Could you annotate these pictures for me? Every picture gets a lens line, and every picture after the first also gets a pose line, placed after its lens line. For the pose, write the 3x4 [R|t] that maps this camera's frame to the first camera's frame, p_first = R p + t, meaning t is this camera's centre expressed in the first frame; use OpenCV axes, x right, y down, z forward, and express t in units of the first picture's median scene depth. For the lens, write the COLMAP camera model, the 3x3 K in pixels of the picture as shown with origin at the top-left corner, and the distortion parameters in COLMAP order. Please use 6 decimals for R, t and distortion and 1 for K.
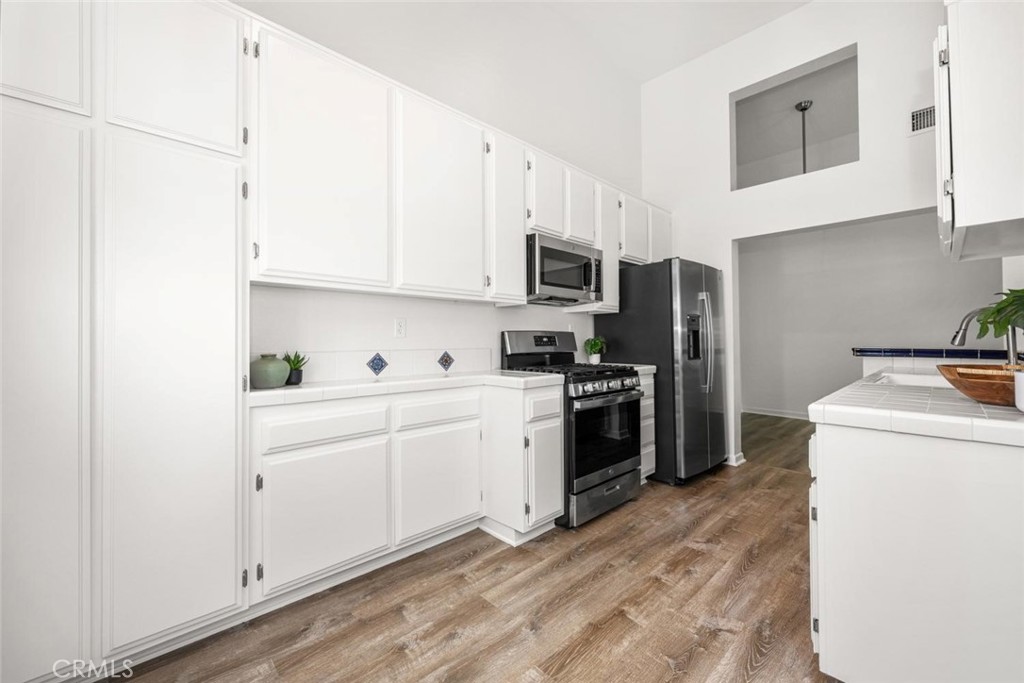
lens RADIAL K [[408.1, 0, 508.4], [0, 408.1, 337.1], [0, 0, 1]] dist [0.000028, -0.000002]
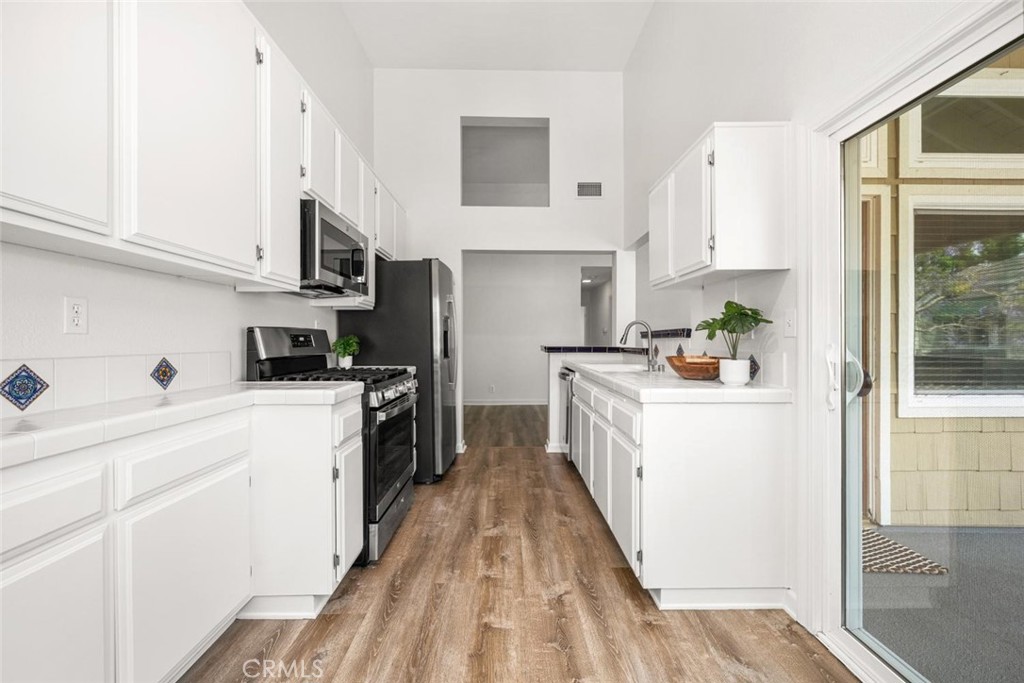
lens RADIAL K [[408.1, 0, 511.7], [0, 408.1, 342.2], [0, 0, 1]] dist [0.000028, -0.000002]
pose [[0.676299, -0.000591, 0.736627, -0.254416], [-0.007910, 0.999936, 0.008064, 0.003393], [-0.736584, -0.011280, 0.676252, 0.213420]]
